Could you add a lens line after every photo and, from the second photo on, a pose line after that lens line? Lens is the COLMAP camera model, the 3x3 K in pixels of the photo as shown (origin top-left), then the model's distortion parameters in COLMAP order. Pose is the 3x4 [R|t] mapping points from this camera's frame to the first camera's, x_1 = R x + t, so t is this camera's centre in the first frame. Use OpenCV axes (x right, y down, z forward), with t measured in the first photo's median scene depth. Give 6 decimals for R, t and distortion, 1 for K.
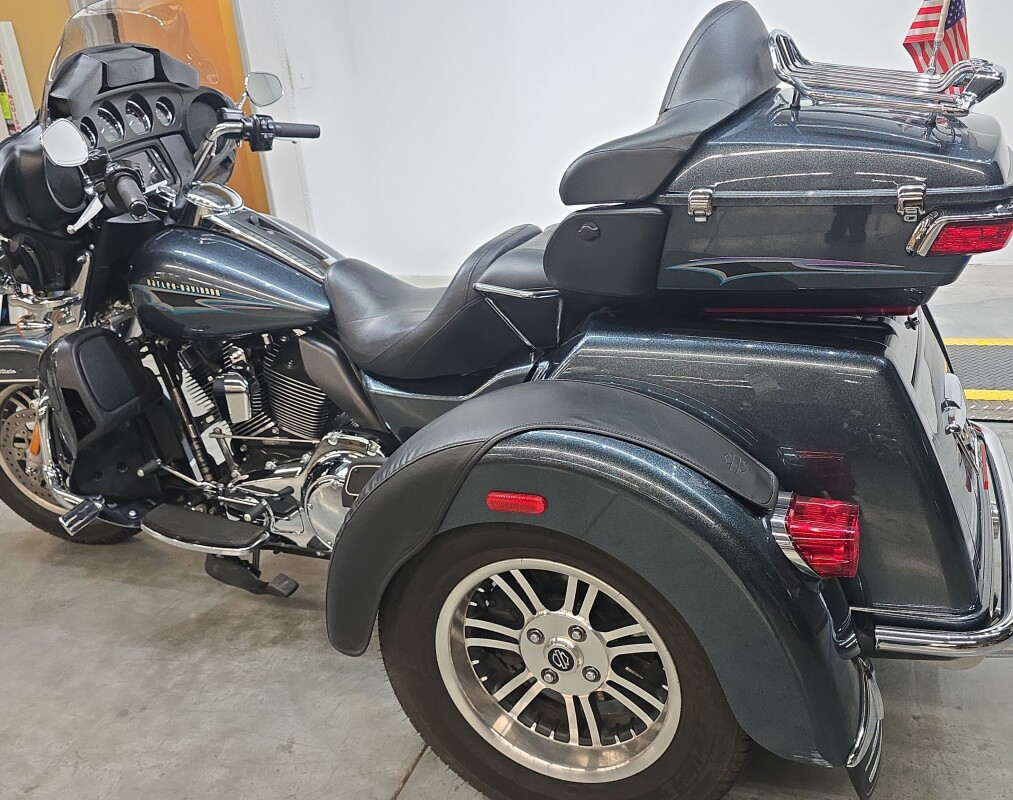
lens RADIAL K [[788.9, 0, 506.5], [0, 788.9, 400.0], [0, 0, 1]] dist [-0.004606, -0.006365]
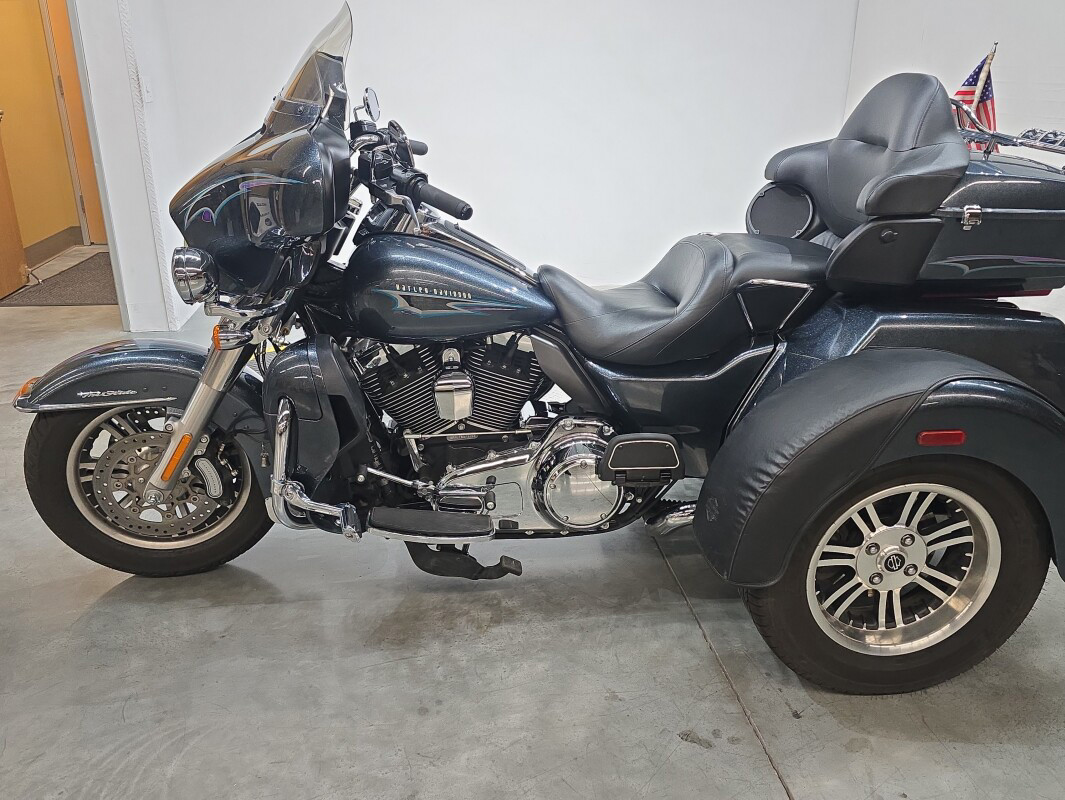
lens RADIAL K [[722.6, 0, 532.5], [0, 722.6, 400.0], [0, 0, 1]] dist [0.002405, -0.003209]
pose [[0.925689, -0.079866, 0.369758, -0.717056], [0.079357, 0.996708, 0.016615, -0.006735], [-0.369867, 0.013962, 0.928980, 0.078911]]
